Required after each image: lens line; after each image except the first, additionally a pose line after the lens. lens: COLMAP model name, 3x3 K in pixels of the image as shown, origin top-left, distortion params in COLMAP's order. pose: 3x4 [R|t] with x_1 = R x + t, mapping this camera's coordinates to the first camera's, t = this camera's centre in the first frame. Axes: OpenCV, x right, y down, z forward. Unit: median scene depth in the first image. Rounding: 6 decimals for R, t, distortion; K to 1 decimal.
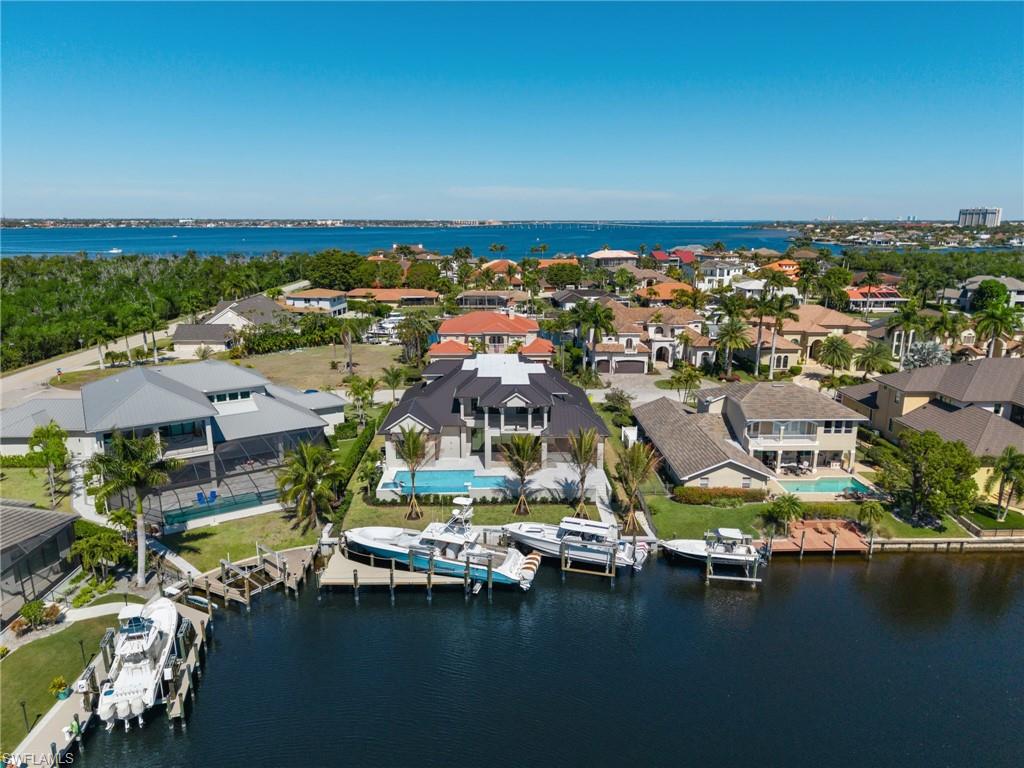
lens RADIAL K [[683.1, 0, 512.0], [0, 683.1, 384.0], [0, 0, 1]] dist [0.041358, -0.047954]
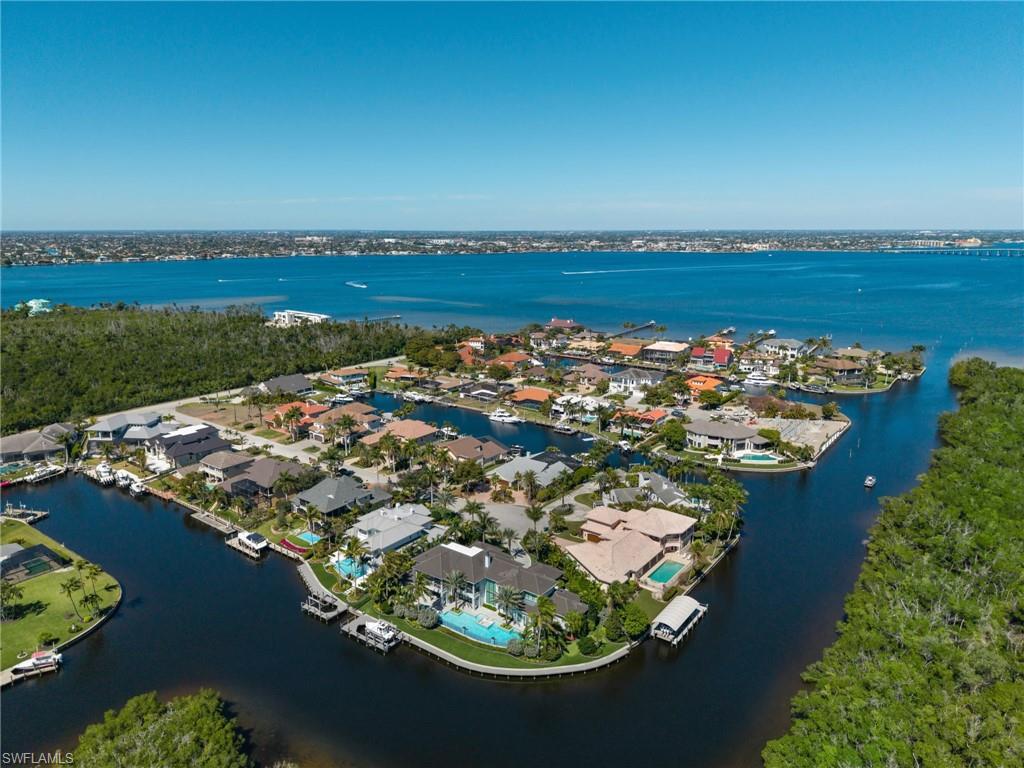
lens RADIAL K [[690.8, 0, 512.0], [0, 690.8, 384.0], [0, 0, 1]] dist [0.024950, -0.027930]
pose [[0.783412, 0.136548, -0.606316, 3.931176], [-0.143143, 0.988981, 0.037775, -0.733027], [0.604793, 0.057197, 0.794326, -0.814892]]
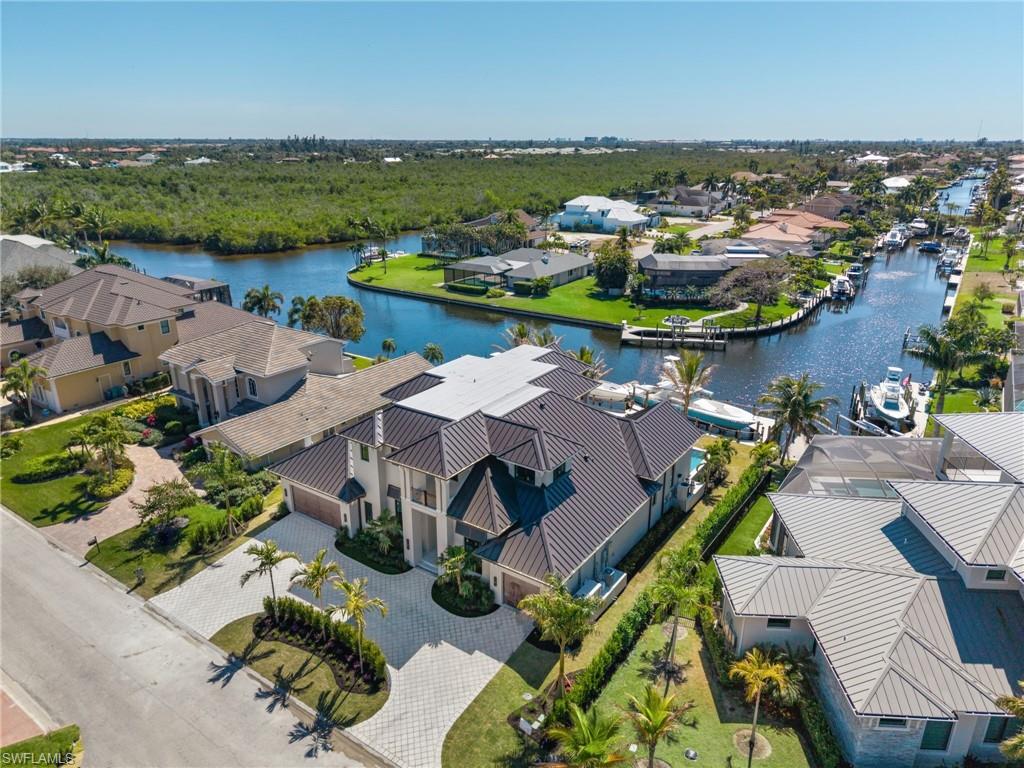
lens RADIAL K [[683.1, 0, 512.0], [0, 683.1, 384.0], [0, 0, 1]] dist [0.041358, -0.047954]
pose [[-0.808128, -0.200558, 0.553810, -0.492138], [0.136942, 0.850503, 0.507831, -0.431252], [-0.572866, 0.486233, -0.659850, 1.800525]]
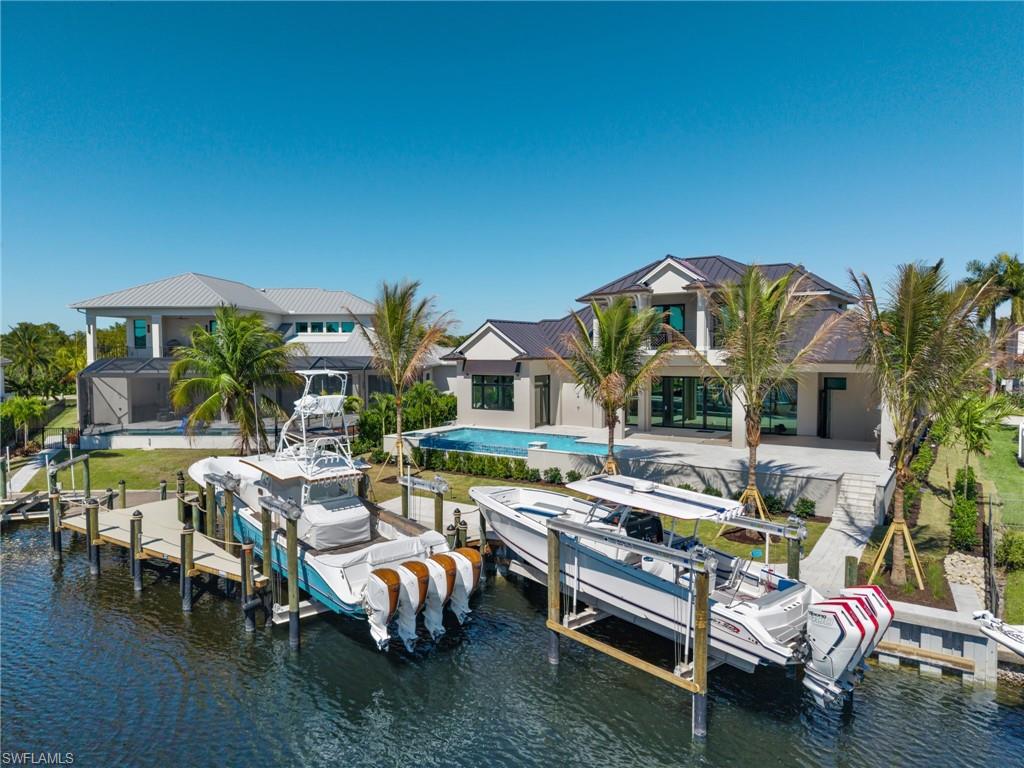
lens RADIAL K [[690.8, 0, 512.0], [0, 690.8, 384.0], [0, 0, 1]] dist [0.024950, -0.027930]
pose [[0.822133, 0.028375, -0.568588, 0.202632], [-0.130646, 0.981506, -0.139922, 0.190406], [0.554102, 0.189318, 0.810635, 0.656426]]
